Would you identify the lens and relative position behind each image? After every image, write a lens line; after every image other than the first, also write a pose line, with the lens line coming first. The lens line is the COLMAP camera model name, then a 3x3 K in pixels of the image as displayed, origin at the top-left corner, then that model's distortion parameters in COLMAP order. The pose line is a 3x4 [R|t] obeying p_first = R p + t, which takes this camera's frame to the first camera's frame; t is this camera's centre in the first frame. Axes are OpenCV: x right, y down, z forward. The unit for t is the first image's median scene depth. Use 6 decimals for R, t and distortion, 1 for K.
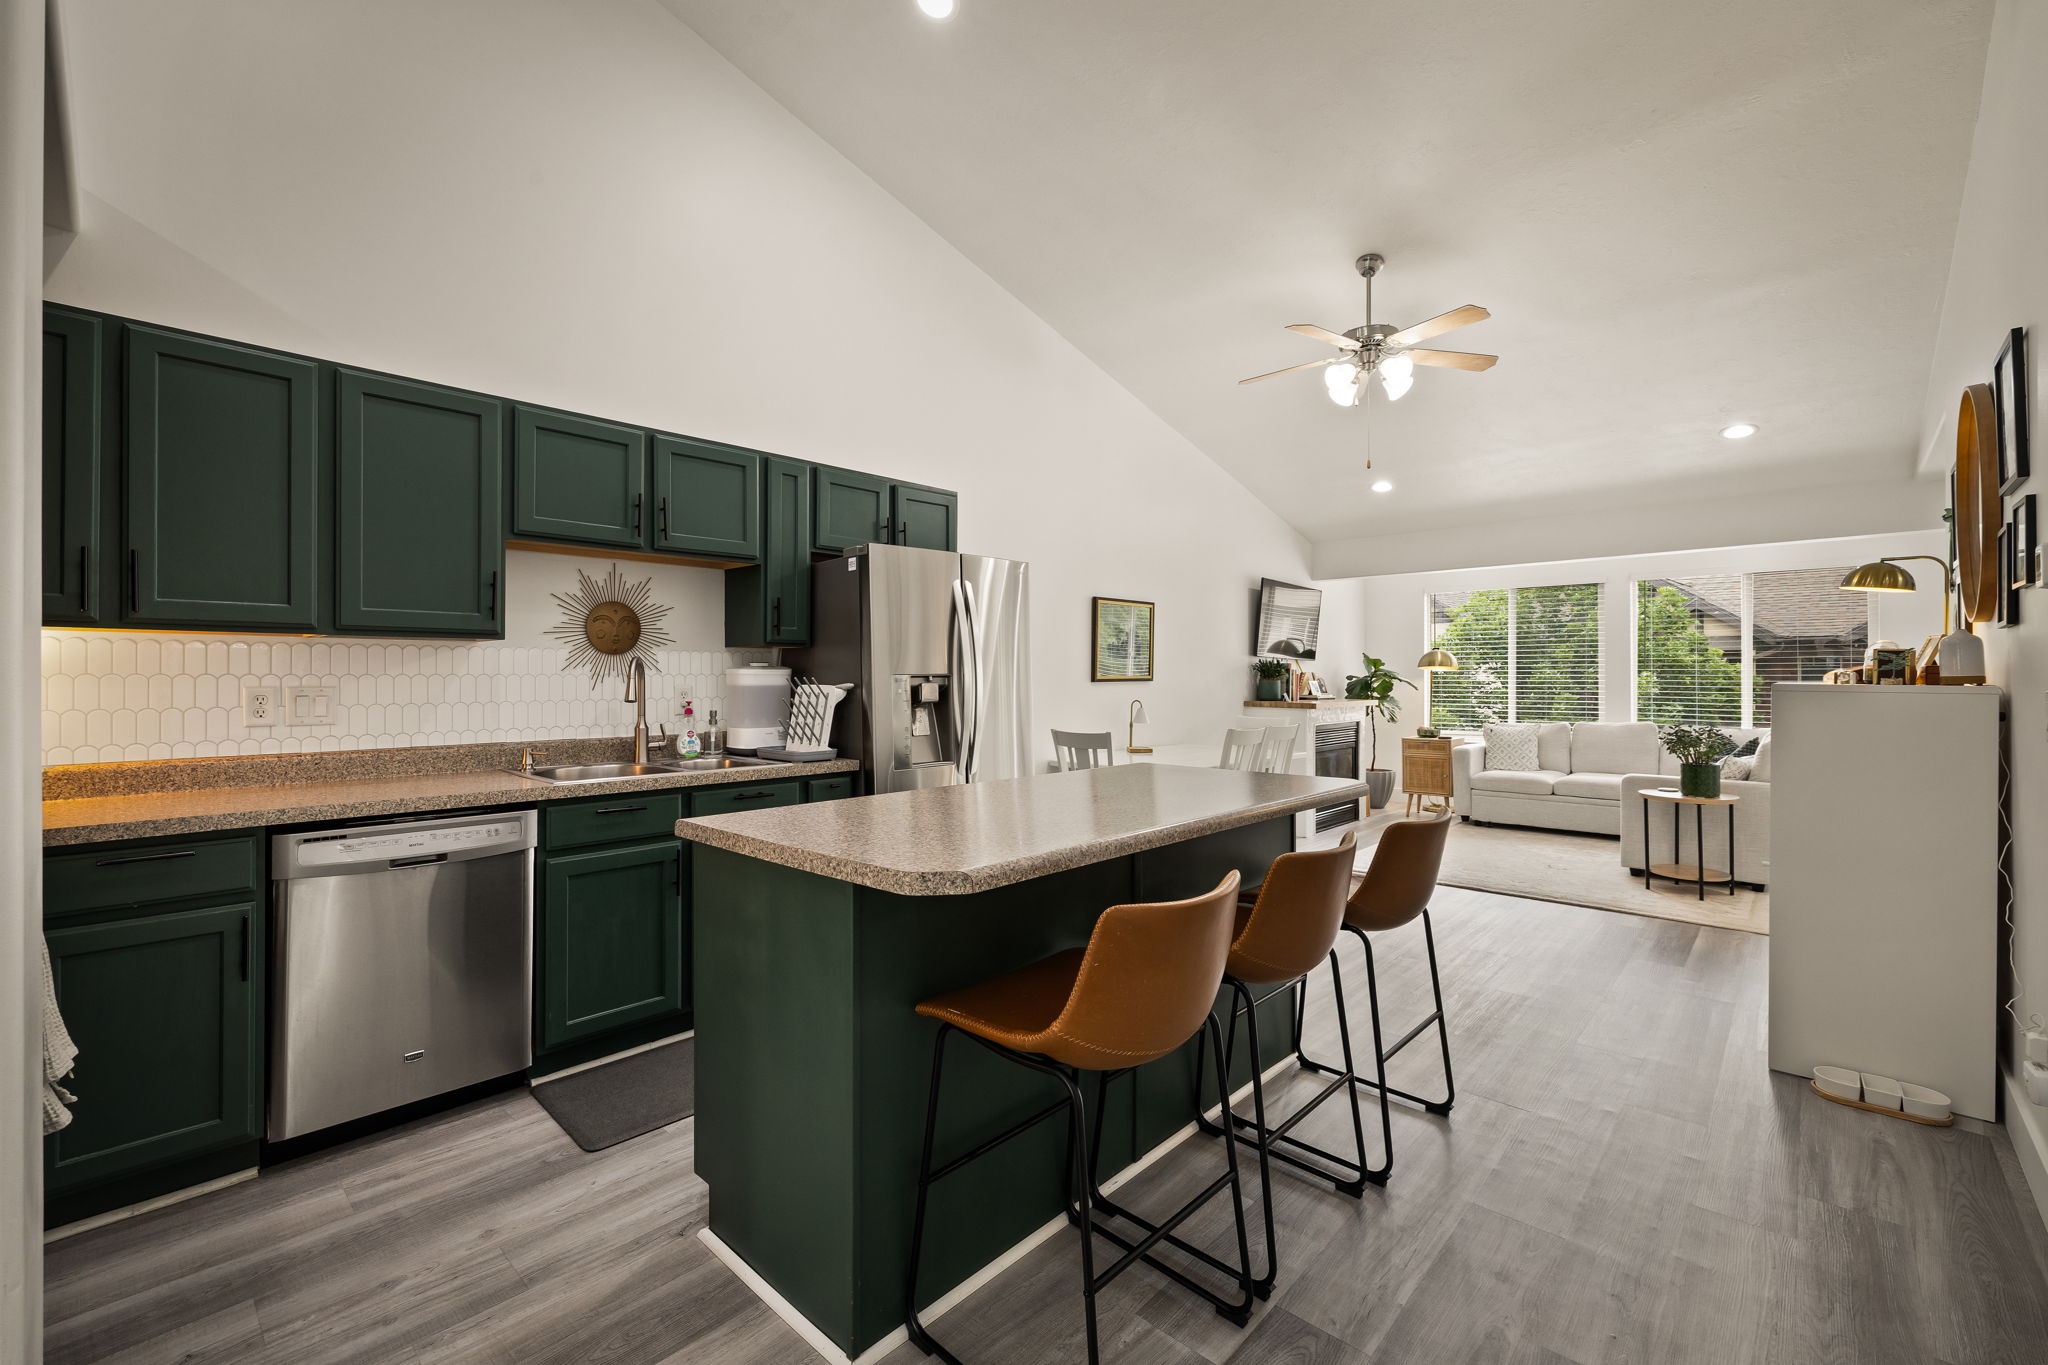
lens RADIAL K [[868.0, 0, 1025.3], [0, 868.0, 679.7], [0, 0, 1]] dist [0.001613, 0.000008]
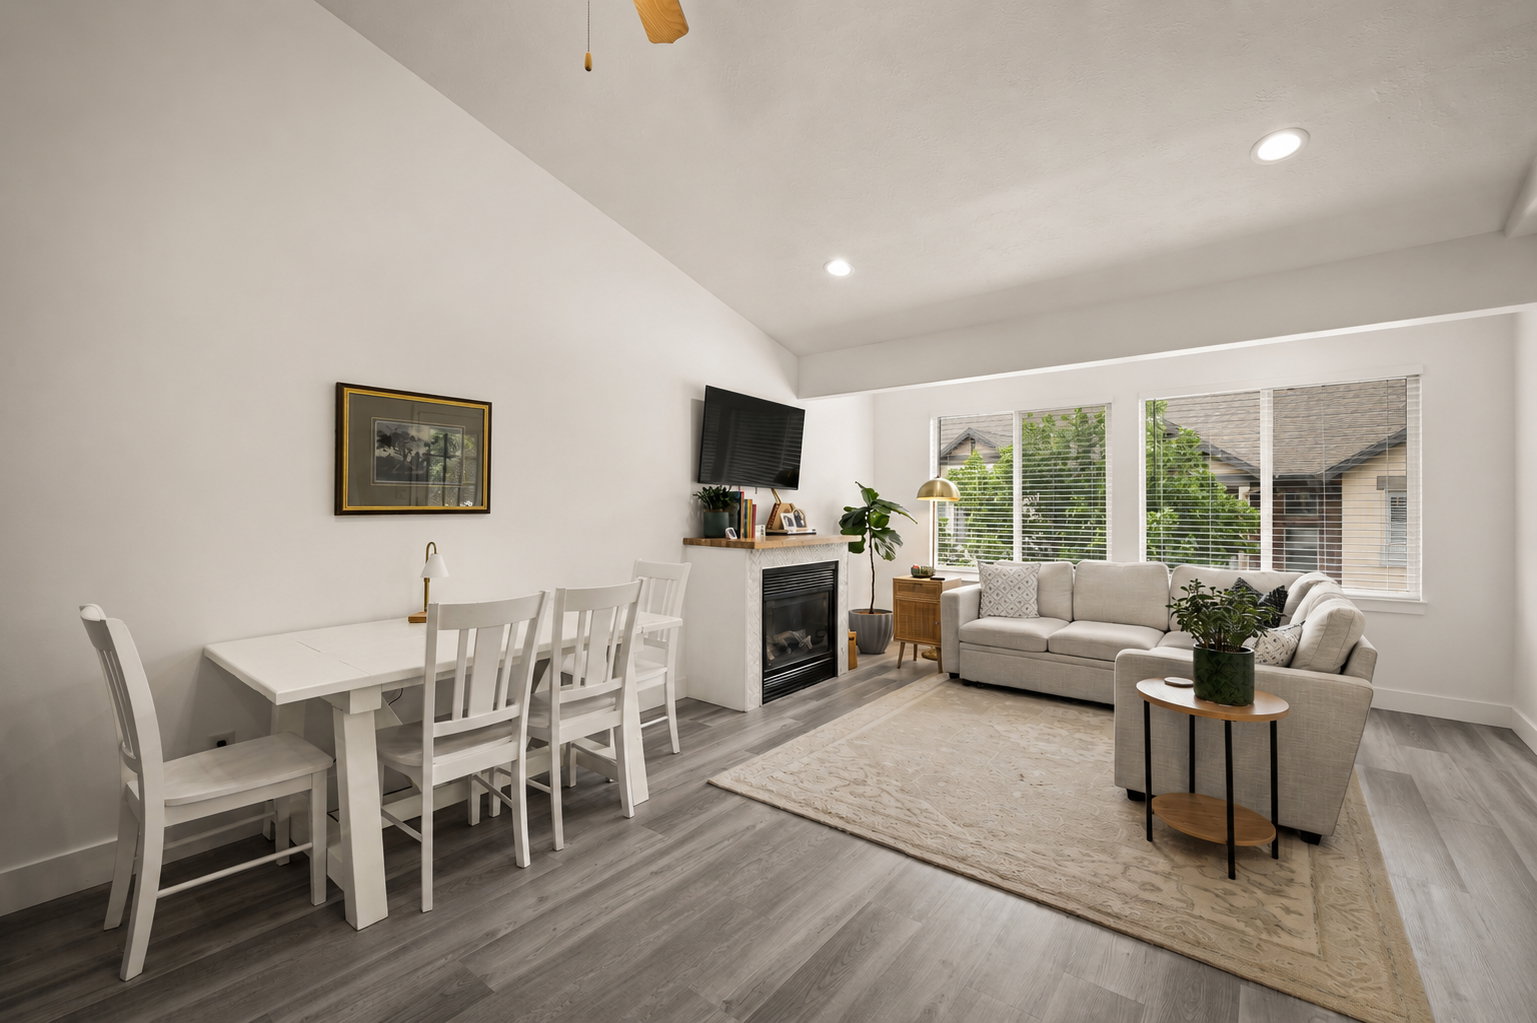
lens RADIAL K [[651.4, 0, 773.9], [0, 651.4, 504.3], [0, 0, 1]] dist [0.001613, 0.000008]
pose [[0.996733, 0.006705, 0.080482, 0.269399], [-0.006277, 0.999965, -0.005573, -0.003578], [-0.080517, 0.005050, 0.996740, 0.364210]]
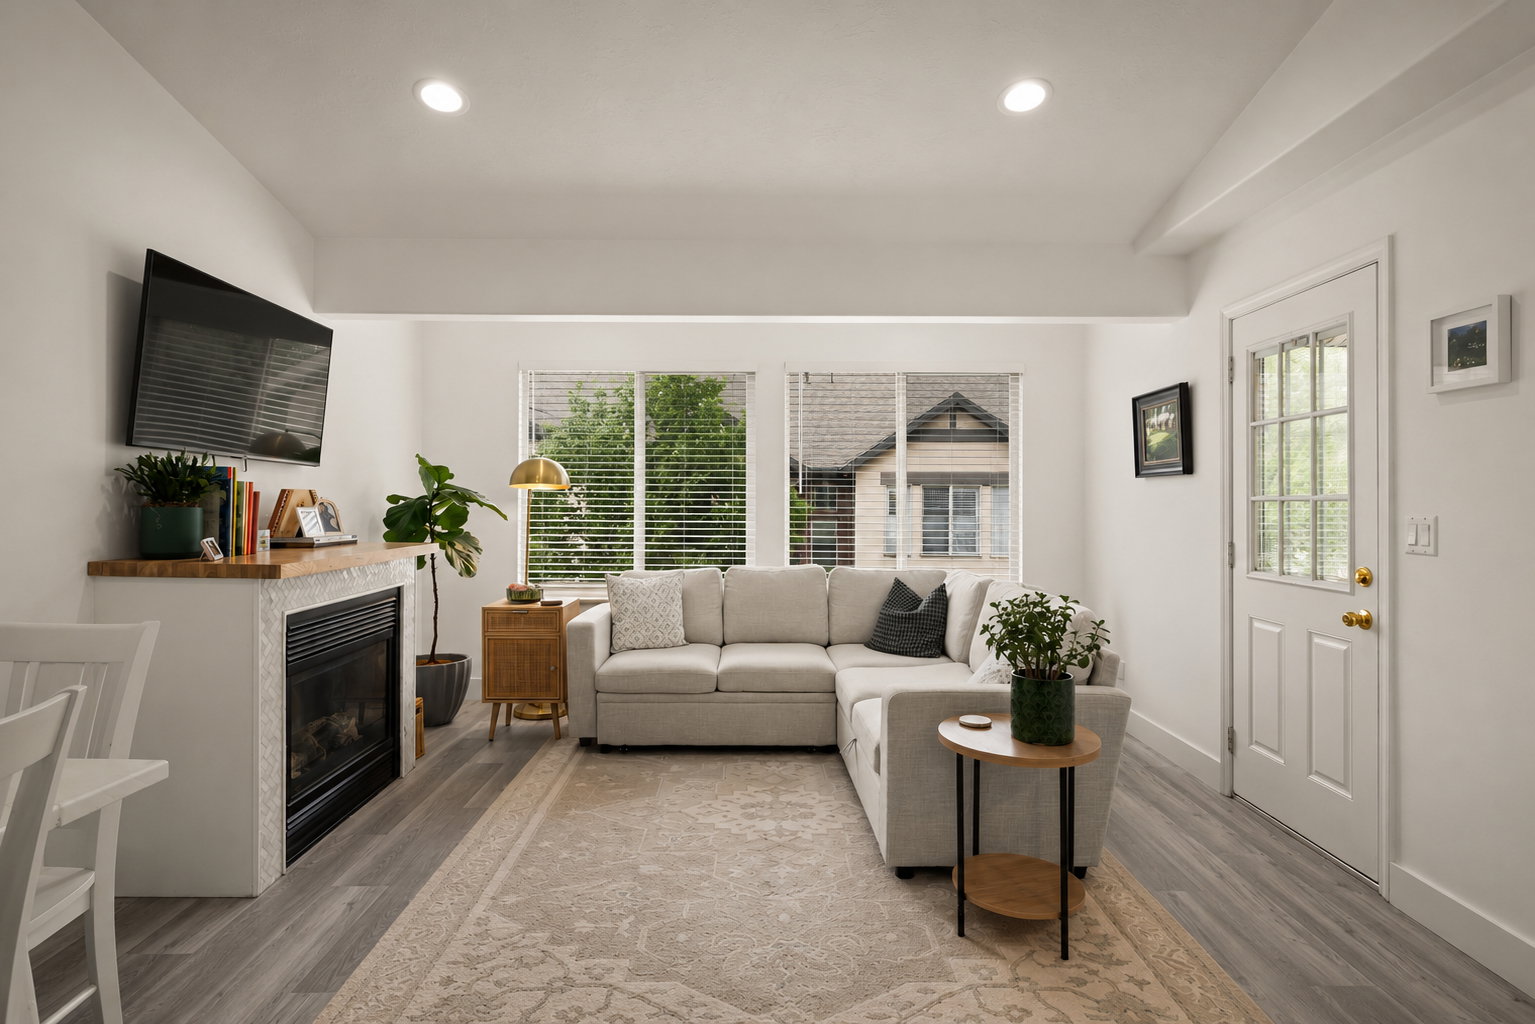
lens RADIAL K [[794.3, 0, 760.7], [0, 794.3, 500.2], [0, 0, 1]] dist [-0.004507, -0.000402]
pose [[0.731038, 0.010563, 0.682255, 0.216770], [-0.012041, 0.999924, -0.002579, -0.004291], [-0.682230, -0.006330, 0.731110, 0.508104]]
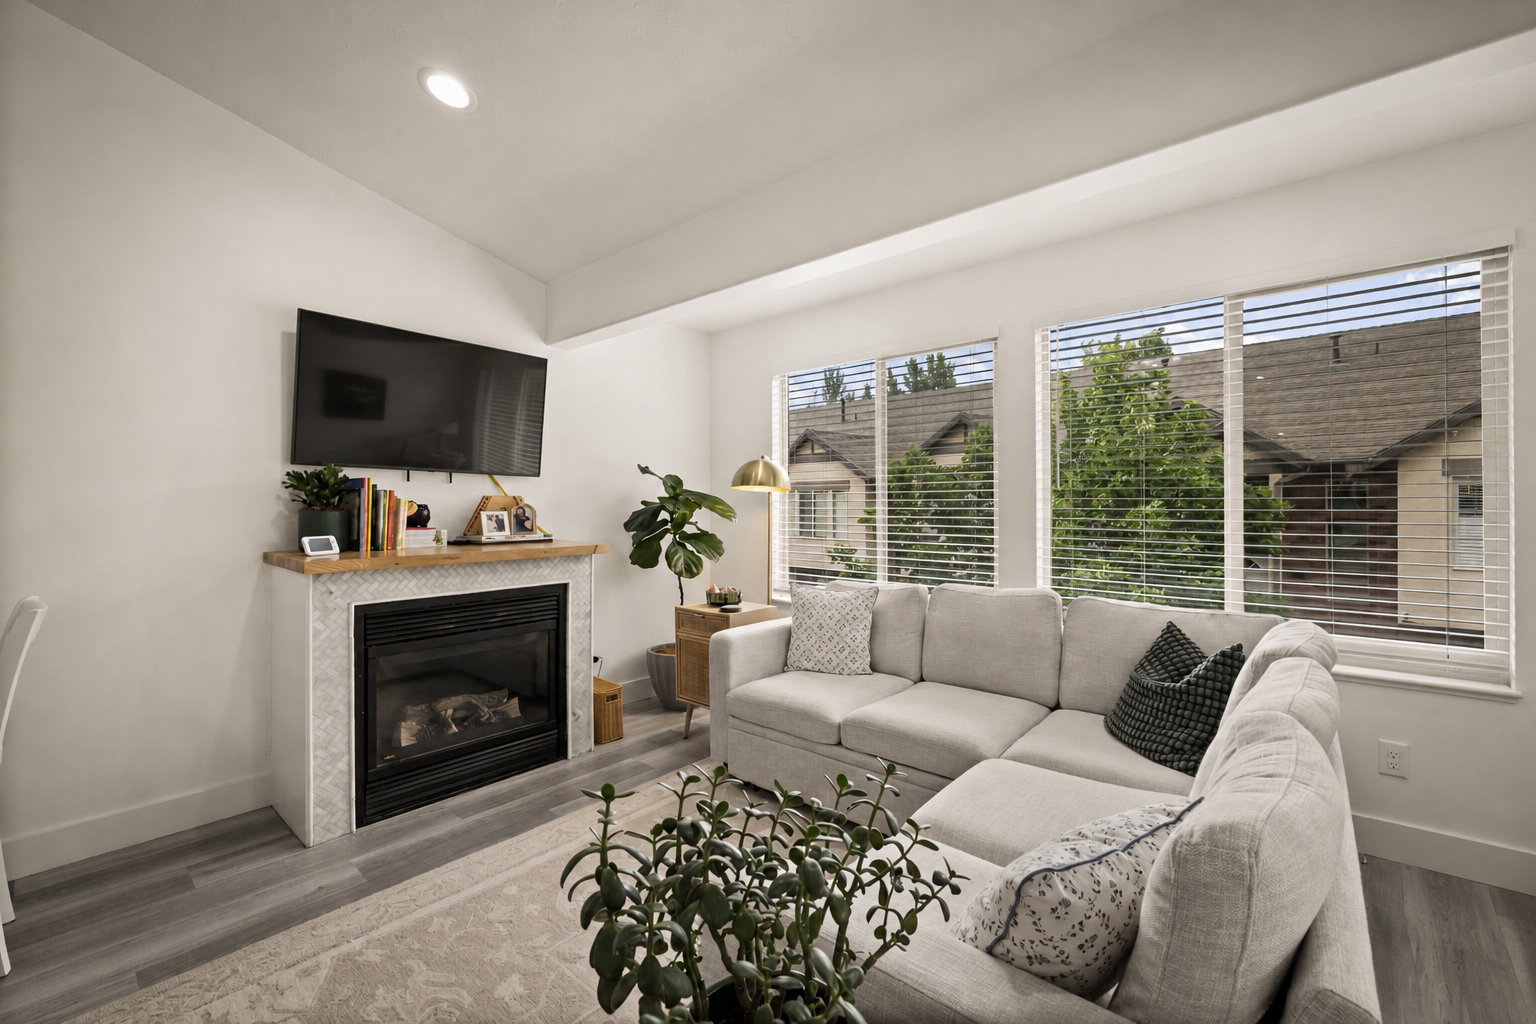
lens RADIAL K [[651.0, 0, 770.0], [0, 651.0, 500.2], [0, 0, 1]] dist [0.001613, 0.000008]
pose [[0.999727, 0.000667, 0.023358, 0.506212], [-0.000564, 0.999990, -0.004408, -0.003739], [-0.023361, 0.004394, 0.999717, 0.574336]]
